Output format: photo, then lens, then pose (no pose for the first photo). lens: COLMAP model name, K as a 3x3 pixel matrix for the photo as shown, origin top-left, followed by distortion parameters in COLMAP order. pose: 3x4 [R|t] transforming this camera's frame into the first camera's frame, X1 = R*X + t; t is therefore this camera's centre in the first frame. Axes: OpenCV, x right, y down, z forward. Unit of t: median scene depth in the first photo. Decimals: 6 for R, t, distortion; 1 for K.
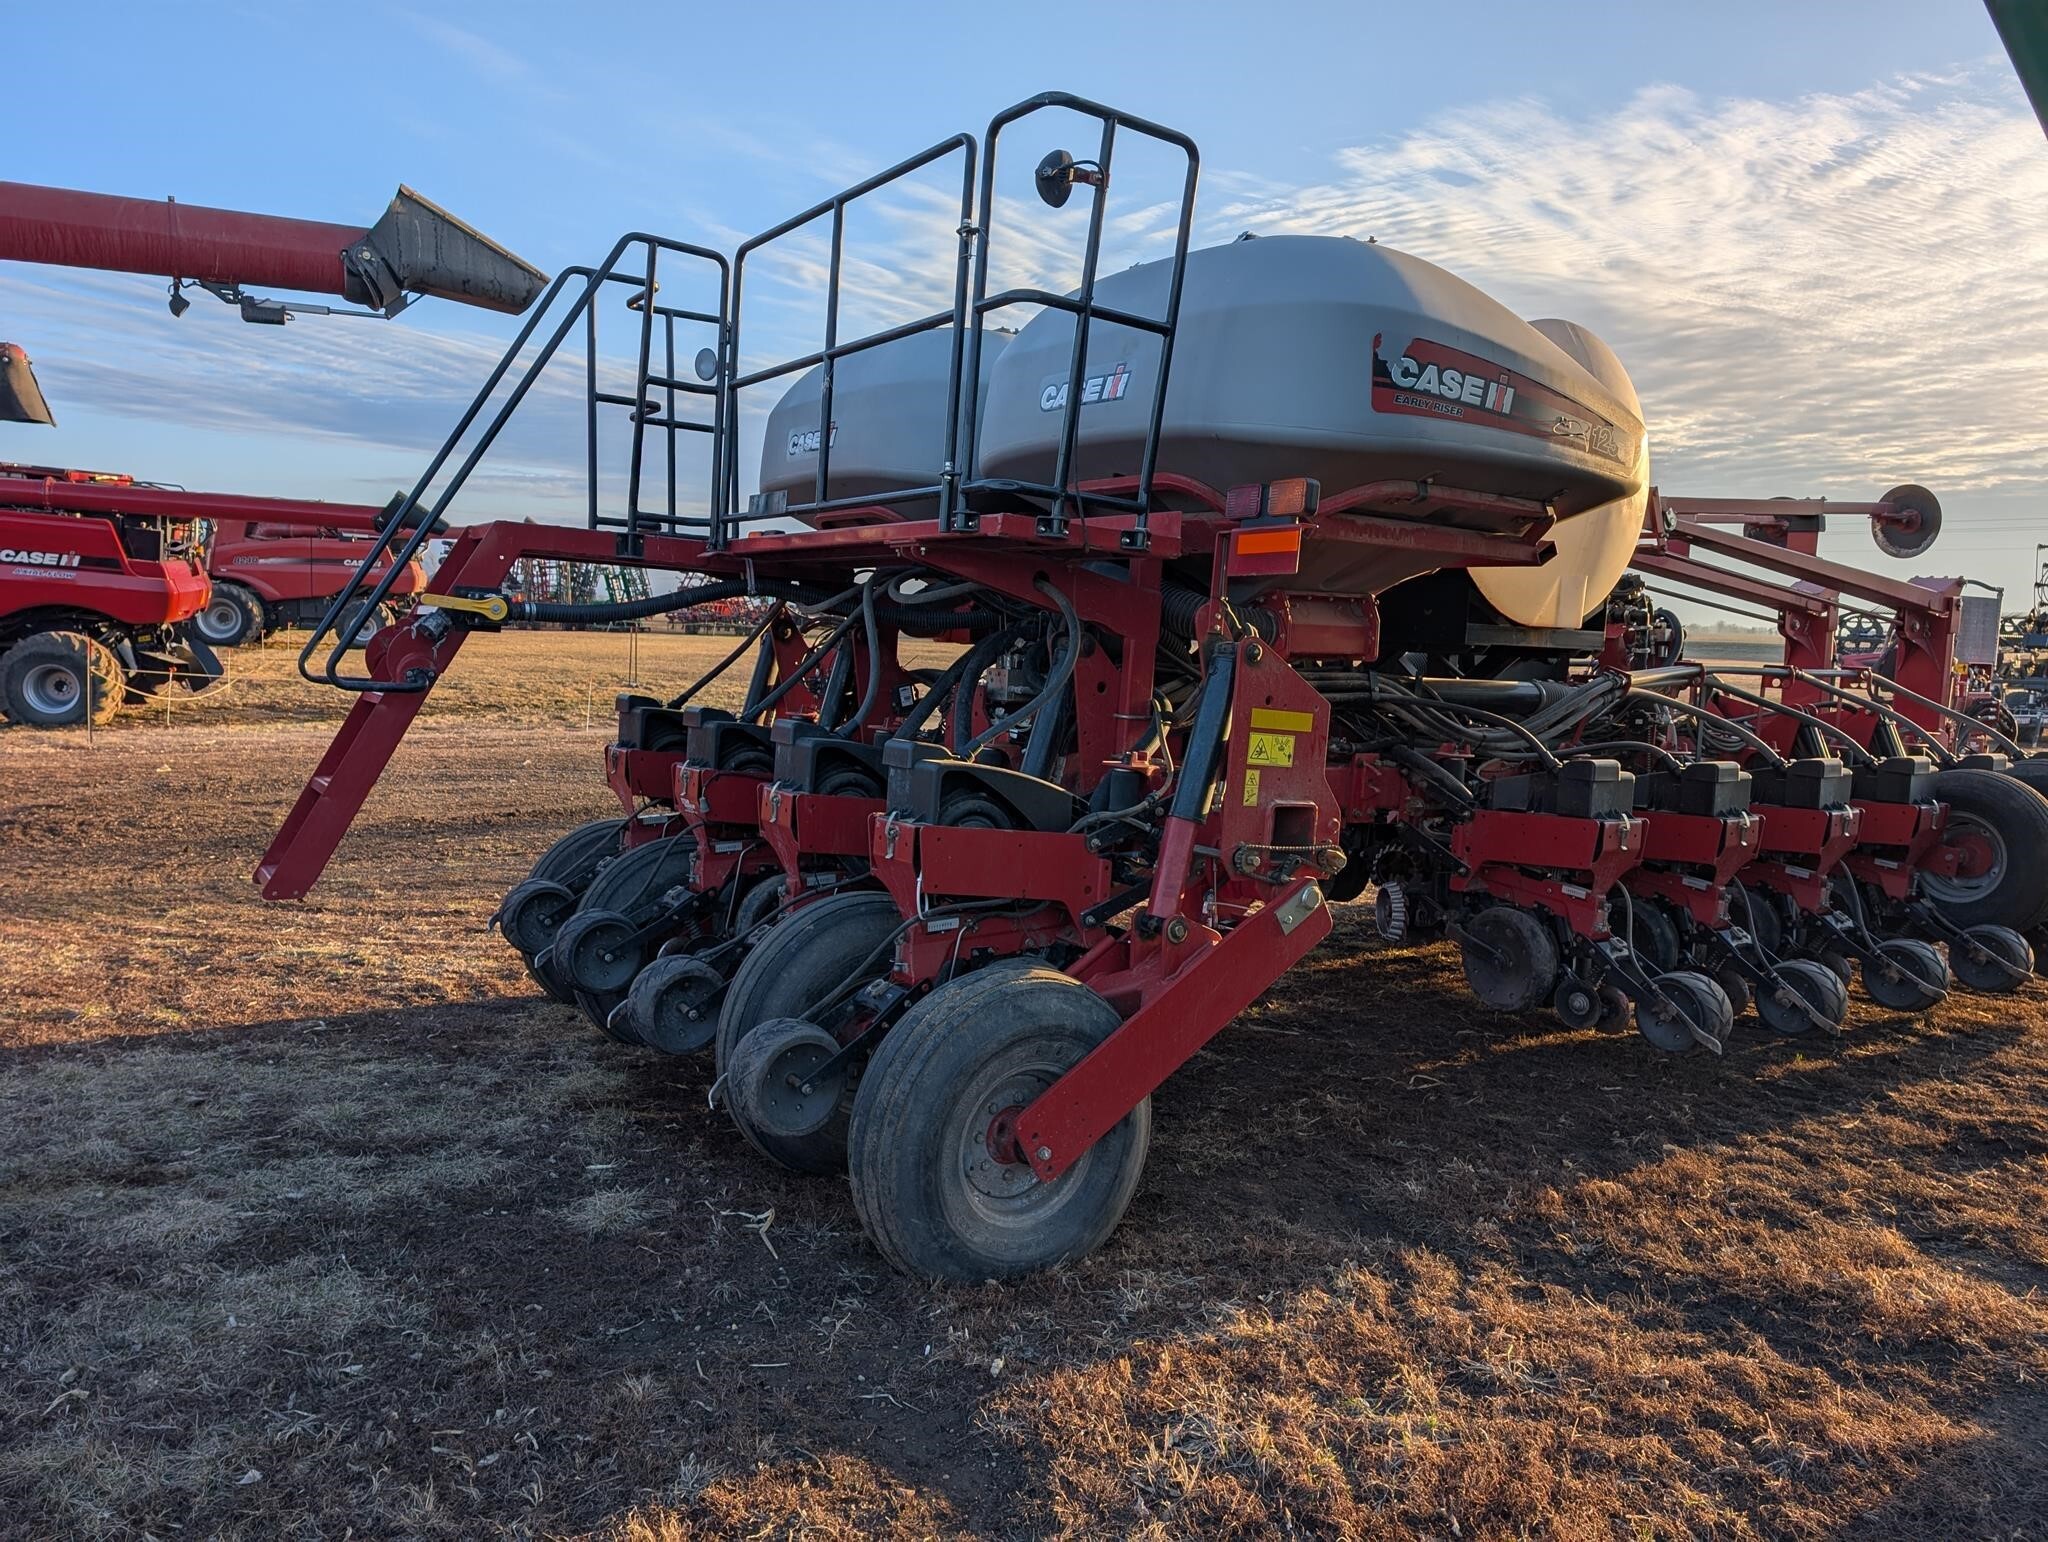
lens RADIAL K [[1466.8, 0, 1036.5], [0, 1466.8, 750.1], [0, 0, 1]] dist [0.023414, -0.021041]
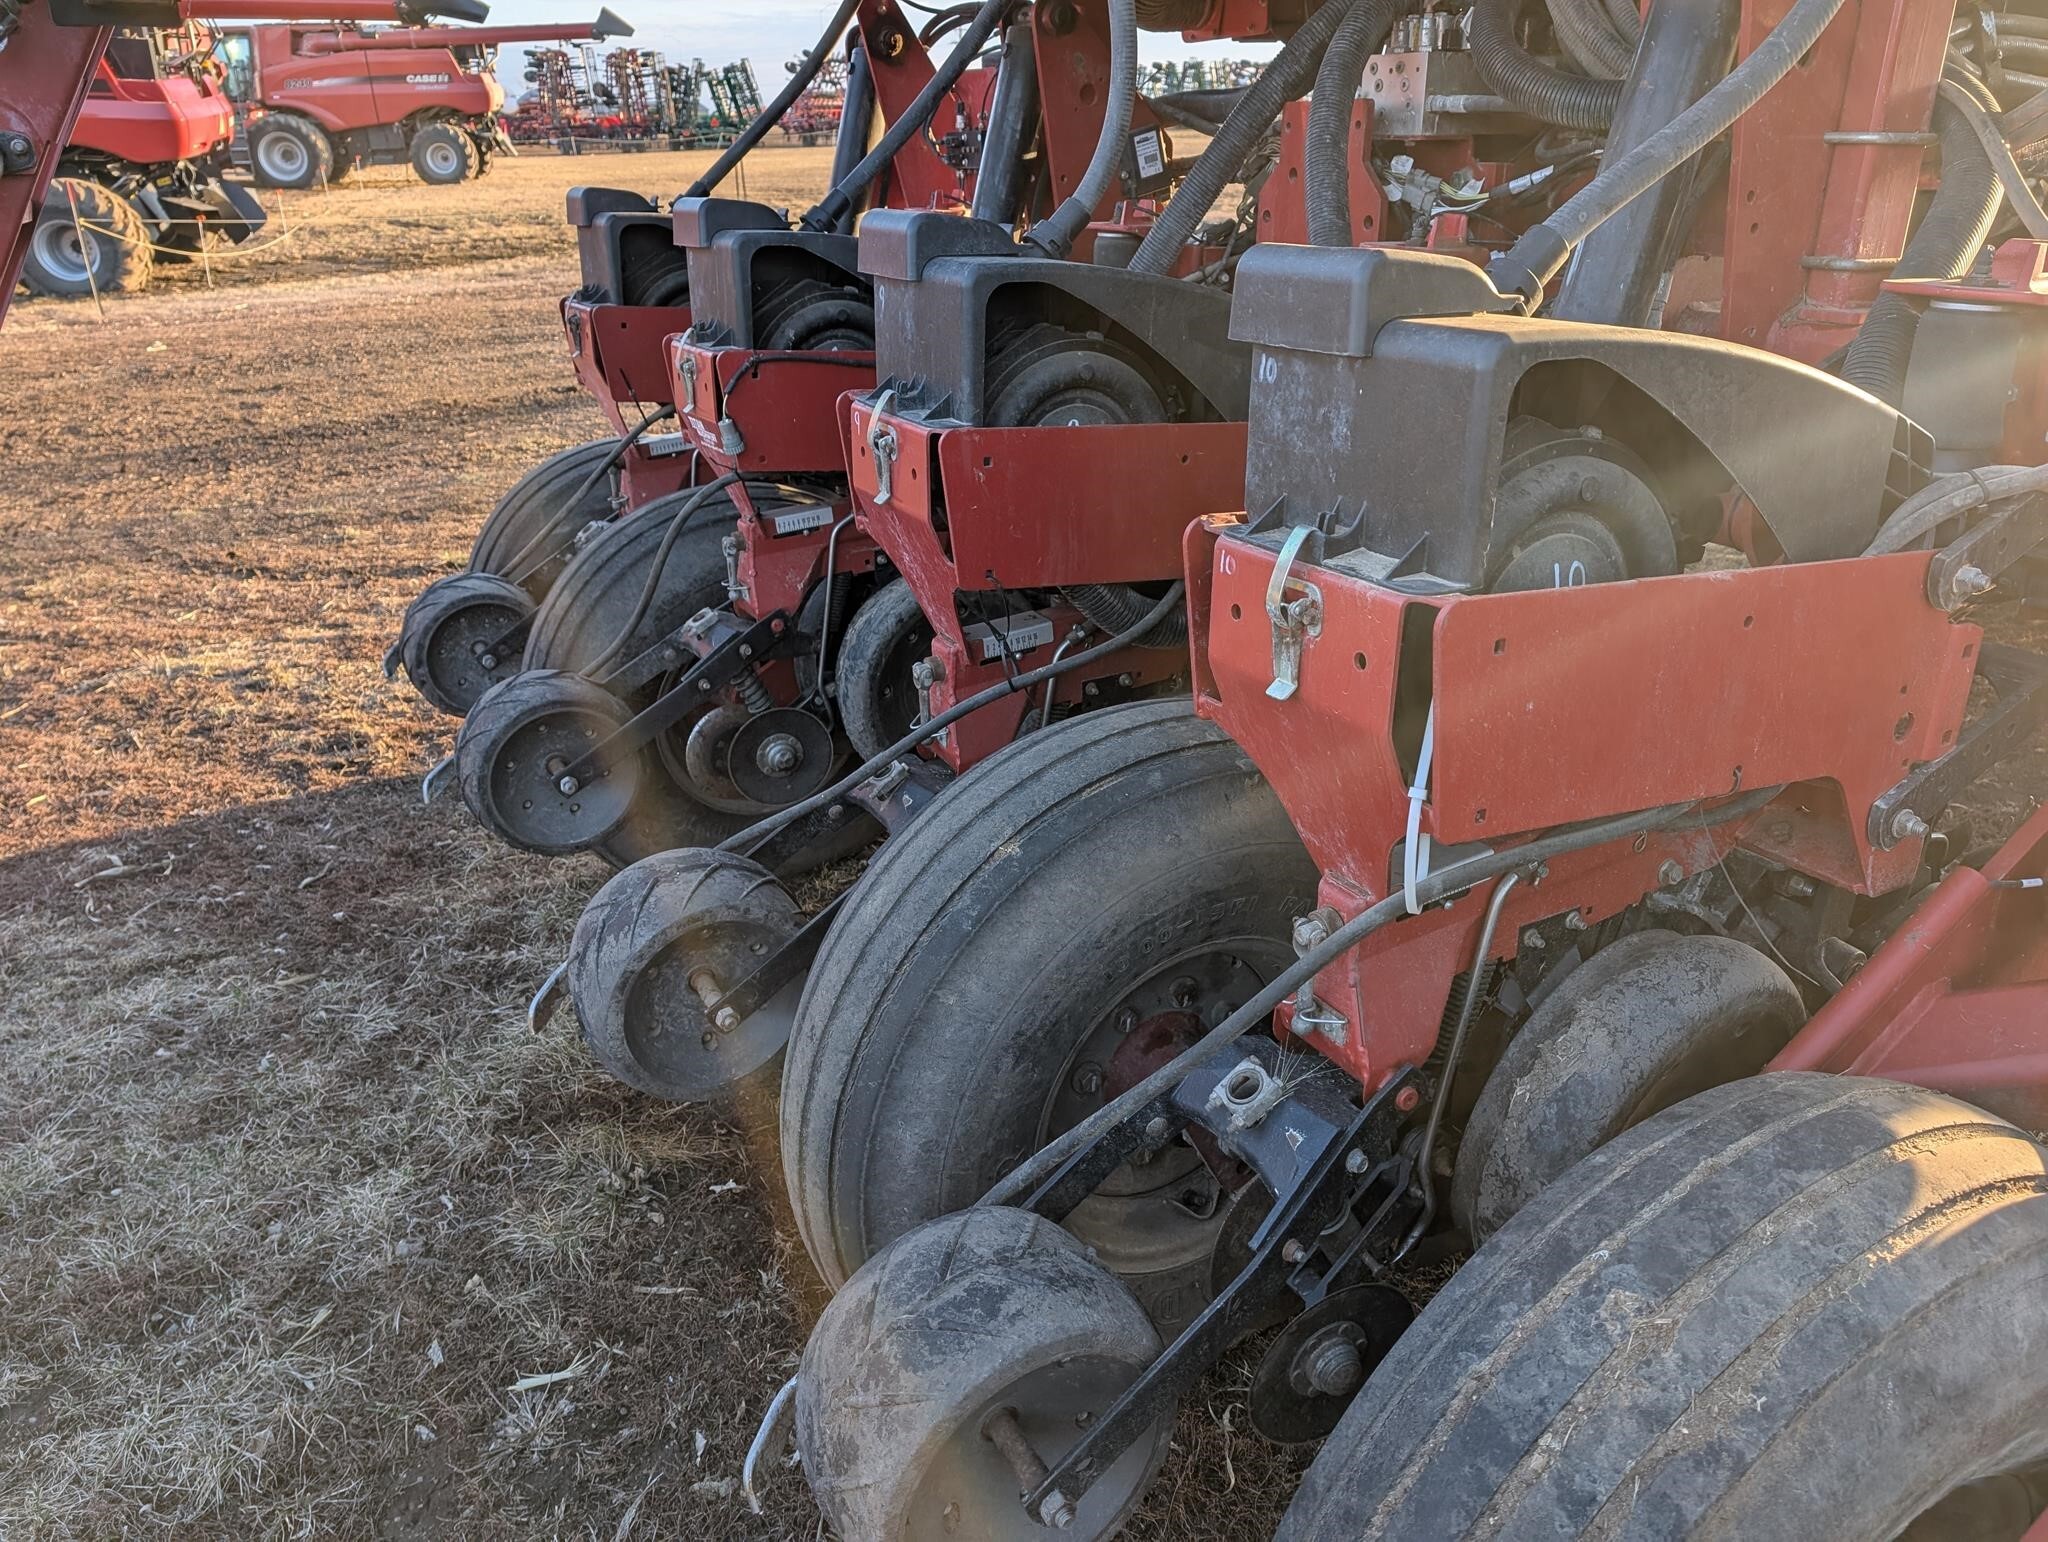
lens RADIAL K [[1530.0, 0, 1078.1], [0, 1530.0, 774.7], [0, 0, 1]] dist [0.033560, -0.038339]
pose [[0.995736, -0.028662, -0.087686, -0.040610], [0.054839, 0.948239, 0.312786, -0.001919], [0.074182, -0.316261, 0.945767, 0.254728]]
